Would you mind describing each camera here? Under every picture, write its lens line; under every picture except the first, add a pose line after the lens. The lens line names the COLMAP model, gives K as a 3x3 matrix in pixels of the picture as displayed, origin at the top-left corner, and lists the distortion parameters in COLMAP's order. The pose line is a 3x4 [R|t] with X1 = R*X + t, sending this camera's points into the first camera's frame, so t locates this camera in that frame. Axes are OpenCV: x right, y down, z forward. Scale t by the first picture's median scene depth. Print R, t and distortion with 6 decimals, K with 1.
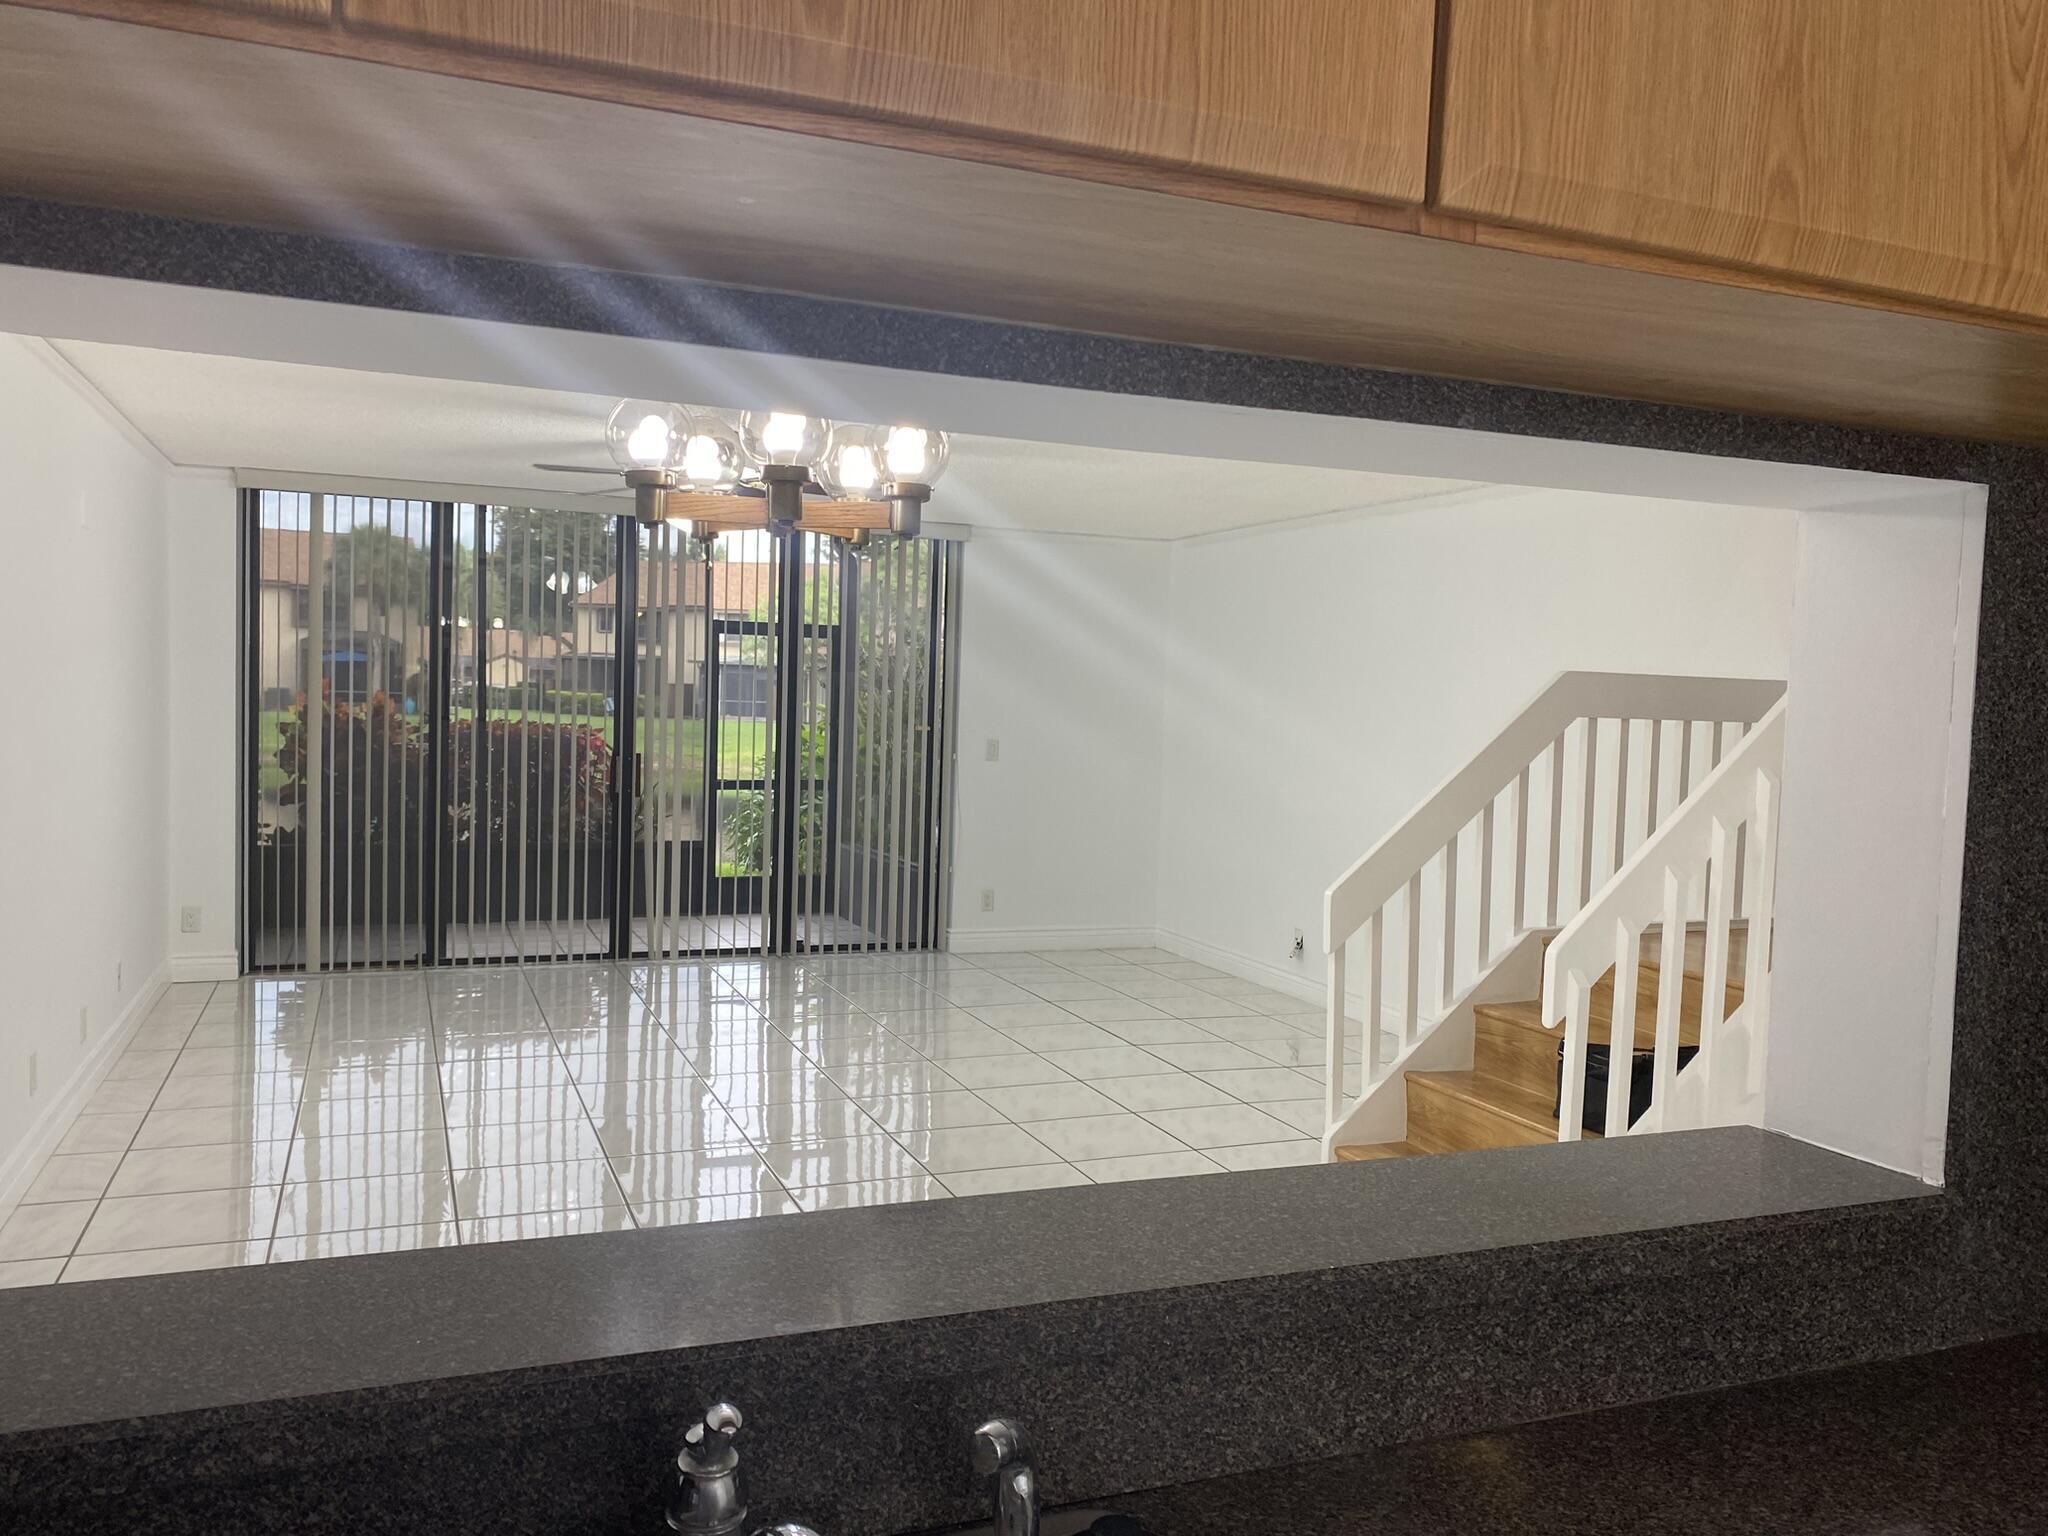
lens RADIAL K [[1551.8, 0, 1019.6], [0, 1551.8, 756.0], [0, 0, 1]] dist [0.022532, -0.003009]
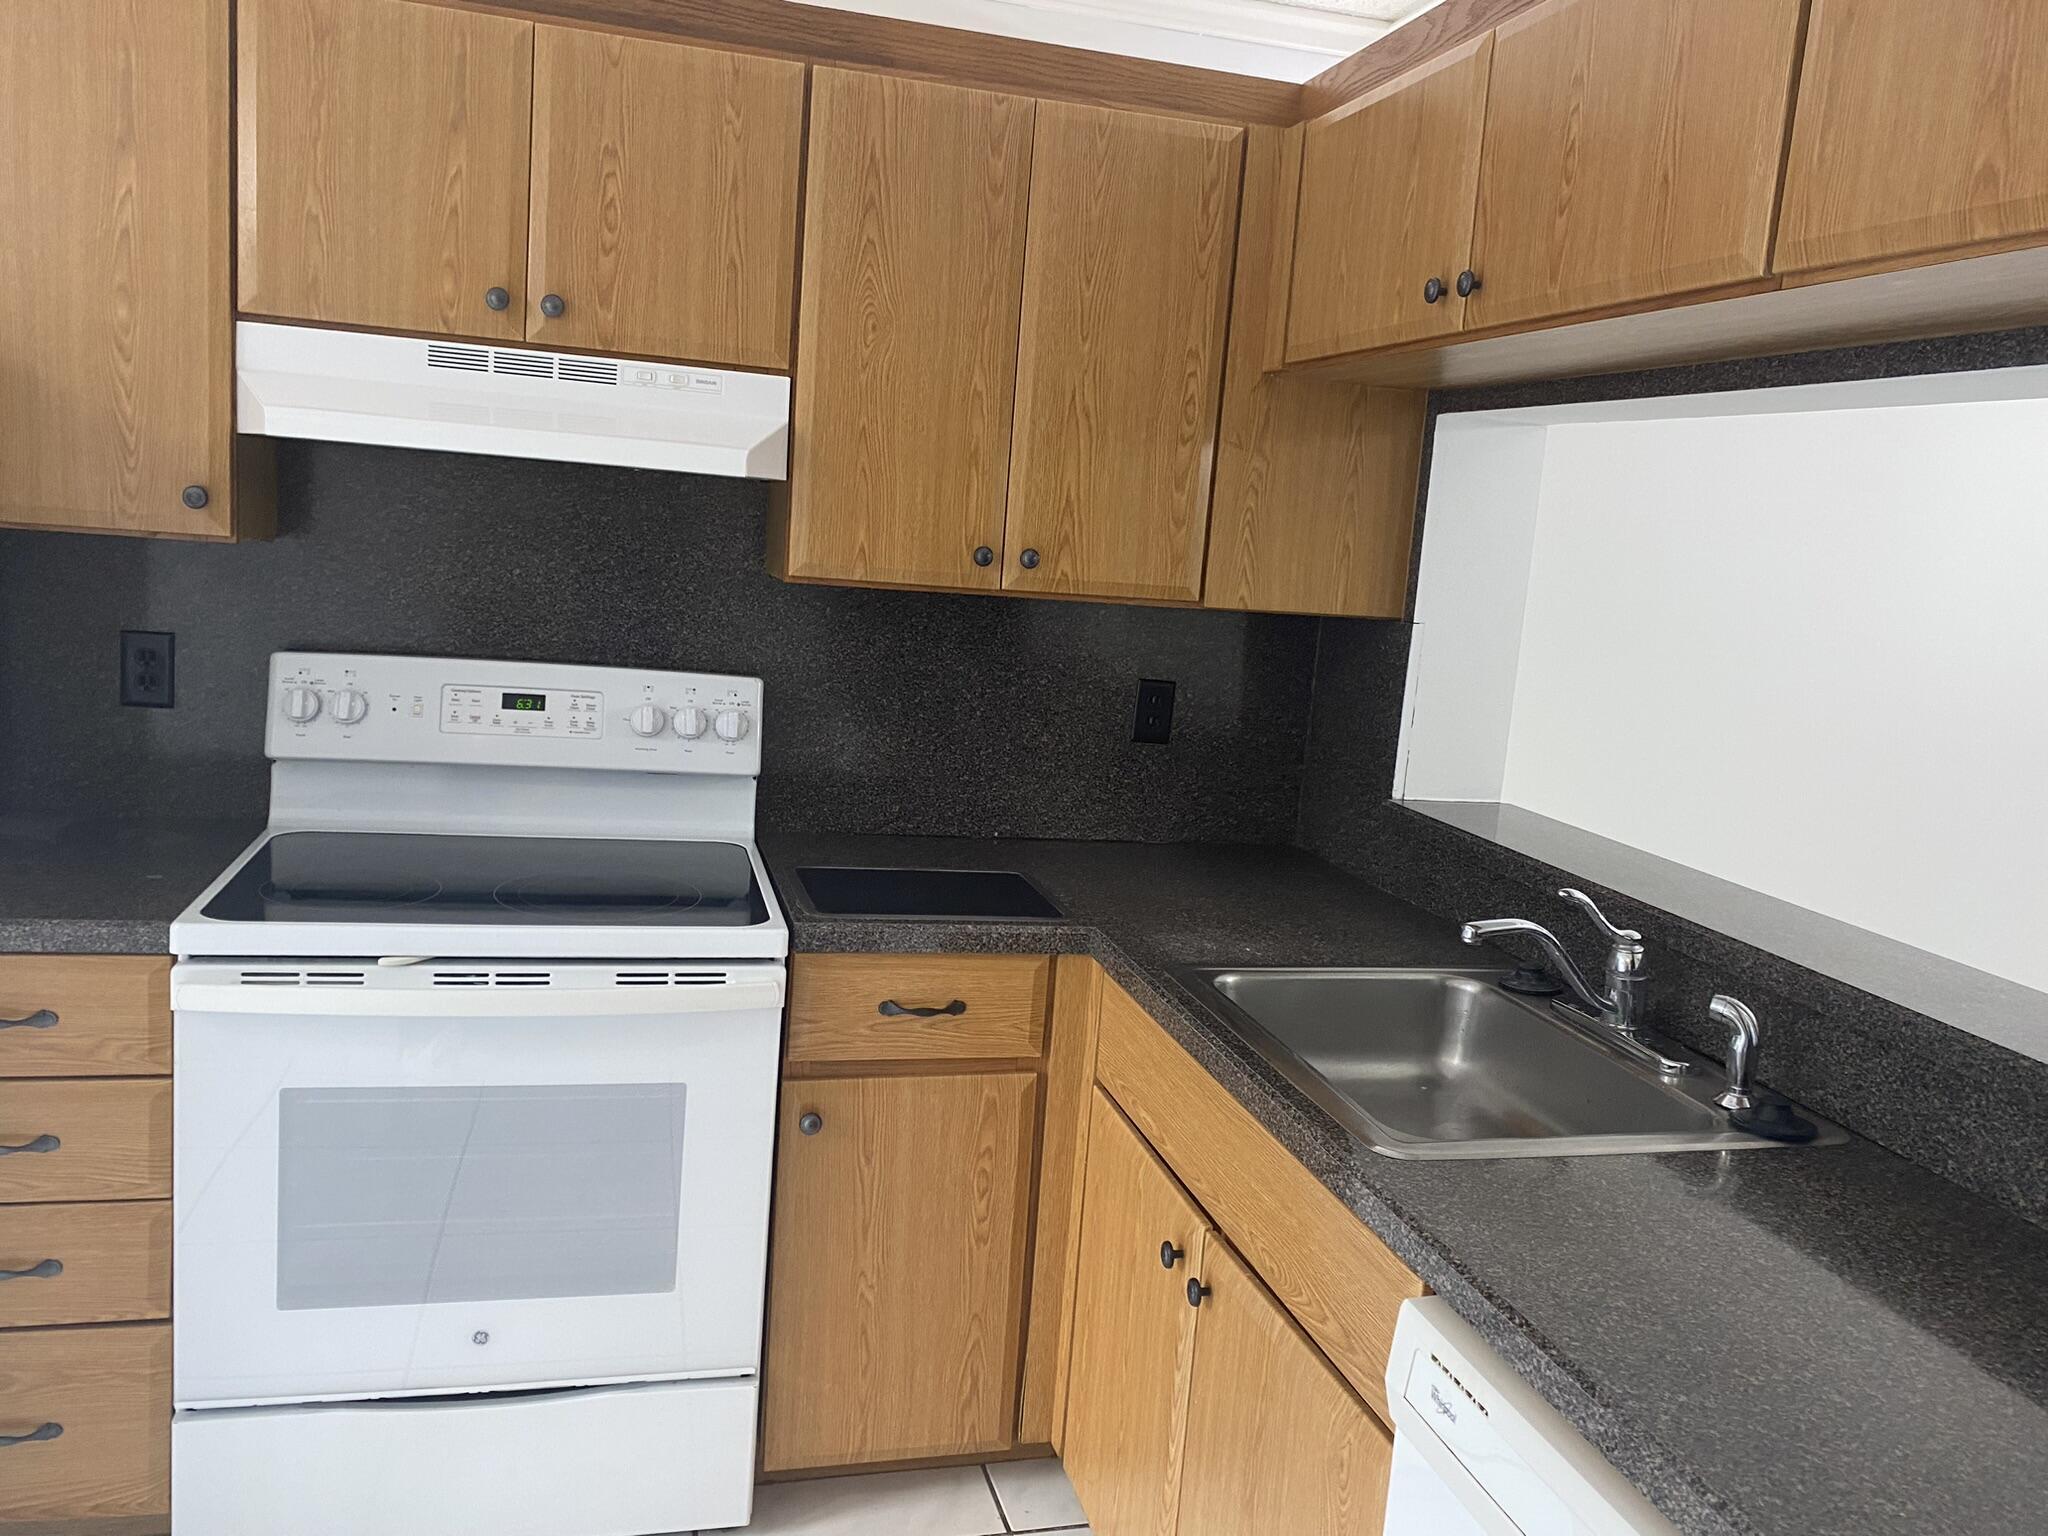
lens RADIAL K [[1568.1, 0, 1020.3], [0, 1568.1, 758.5], [0, 0, 1]] dist [0.028084, -0.031600]
pose [[-0.119924, 0.111852, -0.986462, 1.905325], [-0.122307, 0.984399, 0.126487, 0.045643], [0.985220, 0.135820, -0.104373, 0.396637]]
